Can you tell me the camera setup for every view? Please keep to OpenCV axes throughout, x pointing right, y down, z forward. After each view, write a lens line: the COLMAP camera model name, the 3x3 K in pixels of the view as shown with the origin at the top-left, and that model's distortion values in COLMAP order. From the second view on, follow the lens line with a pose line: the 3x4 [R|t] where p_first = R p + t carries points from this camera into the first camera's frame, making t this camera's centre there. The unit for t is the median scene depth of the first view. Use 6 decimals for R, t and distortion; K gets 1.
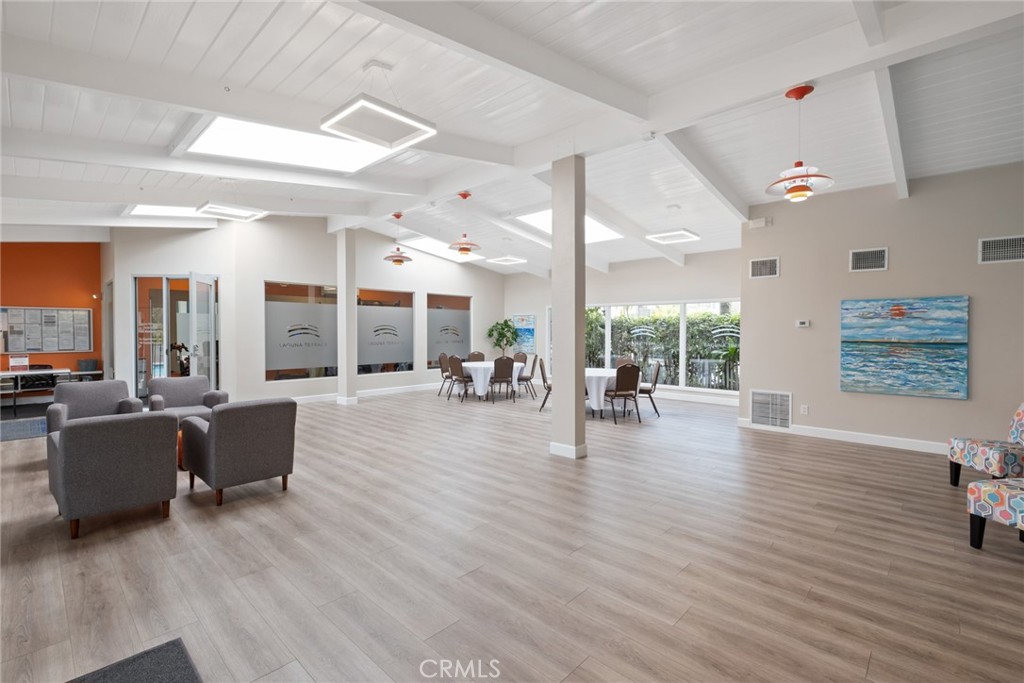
lens RADIAL K [[451.1, 0, 543.5], [0, 451.1, 339.5], [0, 0, 1]] dist [-0.000752, -0.000084]
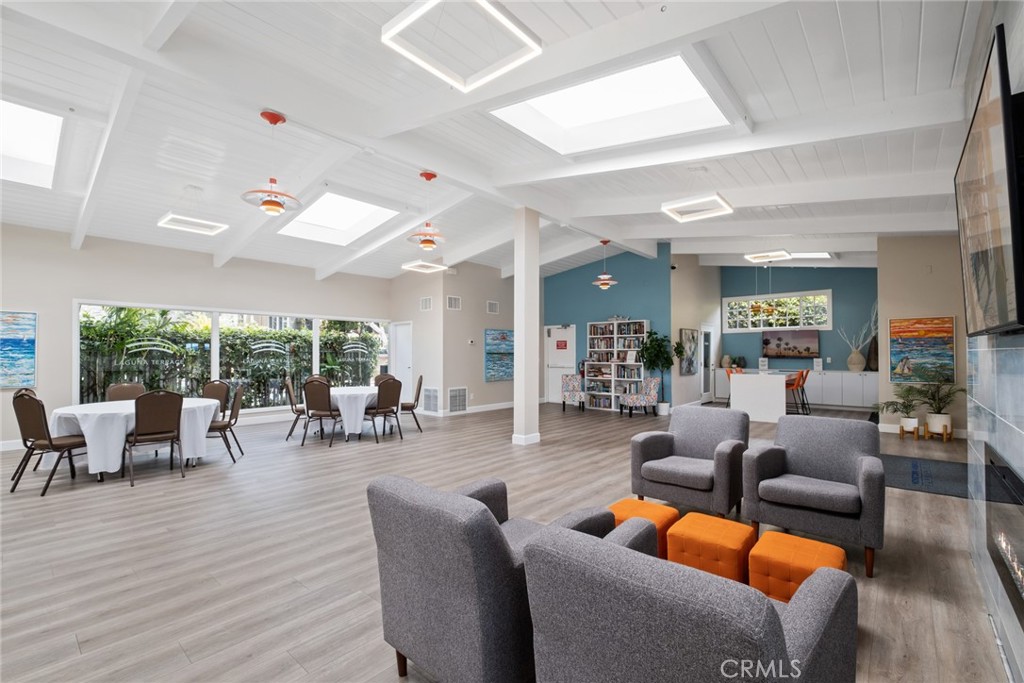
lens RADIAL K [[451.1, 0, 543.5], [0, 451.1, 339.5], [0, 0, 1]] dist [-0.000752, -0.000084]
pose [[-0.042825, 0.016063, 0.998953, -0.850928], [0.013159, 0.999793, -0.015512, -0.013895], [-0.998996, 0.012480, -0.043028, 0.703276]]
